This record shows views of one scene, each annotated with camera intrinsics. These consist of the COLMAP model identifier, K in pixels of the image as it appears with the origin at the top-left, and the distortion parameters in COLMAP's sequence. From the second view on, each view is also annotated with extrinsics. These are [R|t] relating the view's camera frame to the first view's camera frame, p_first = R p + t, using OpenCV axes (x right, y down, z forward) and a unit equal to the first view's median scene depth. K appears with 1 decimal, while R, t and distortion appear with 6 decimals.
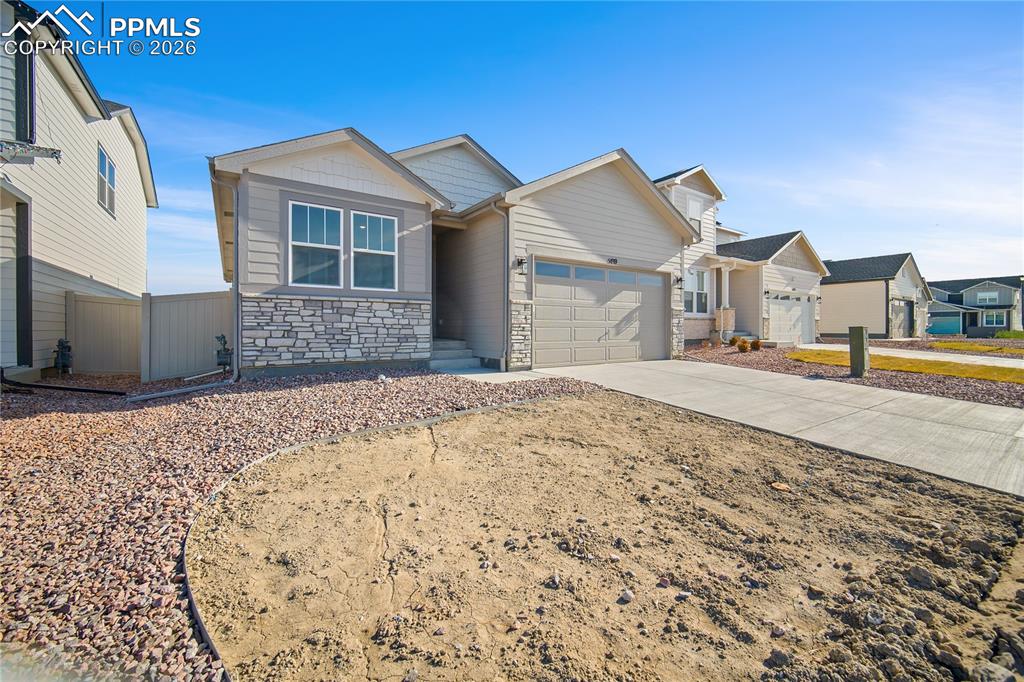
lens RADIAL K [[404.7, 0, 519.2], [0, 404.7, 333.2], [0, 0, 1]] dist [-0.002547, 0.000054]
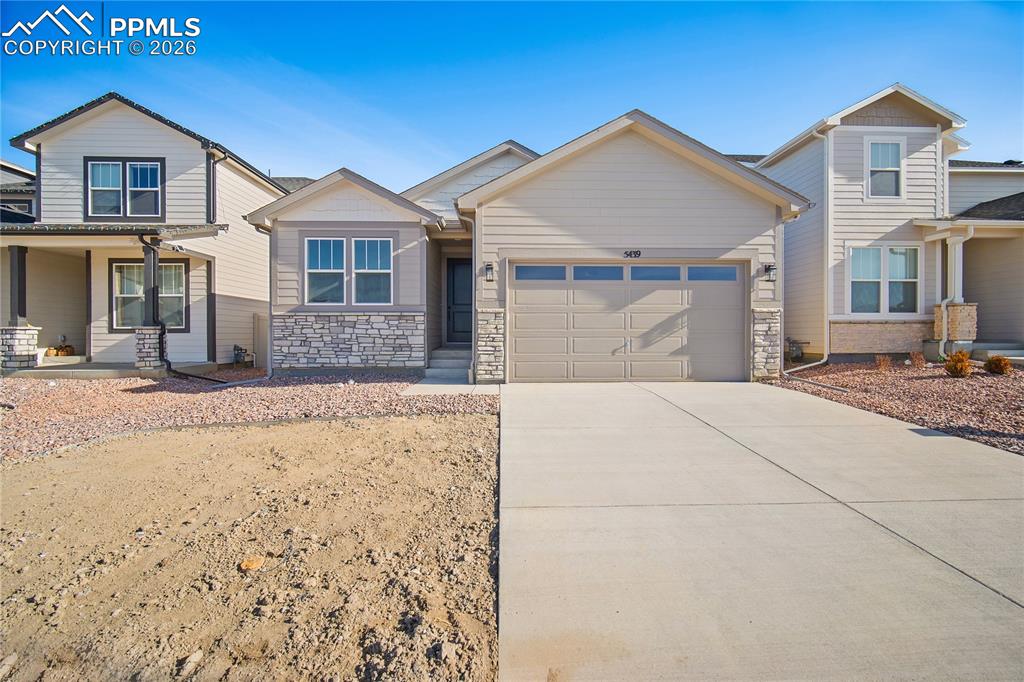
lens RADIAL K [[404.7, 0, 516.7], [0, 404.7, 339.7], [0, 0, 1]] dist [-0.002547, 0.000054]
pose [[0.840889, 0.005808, -0.541177, 0.574928], [-0.003833, 0.999981, 0.004776, -0.015000], [0.541195, -0.001942, 0.840895, 0.250907]]
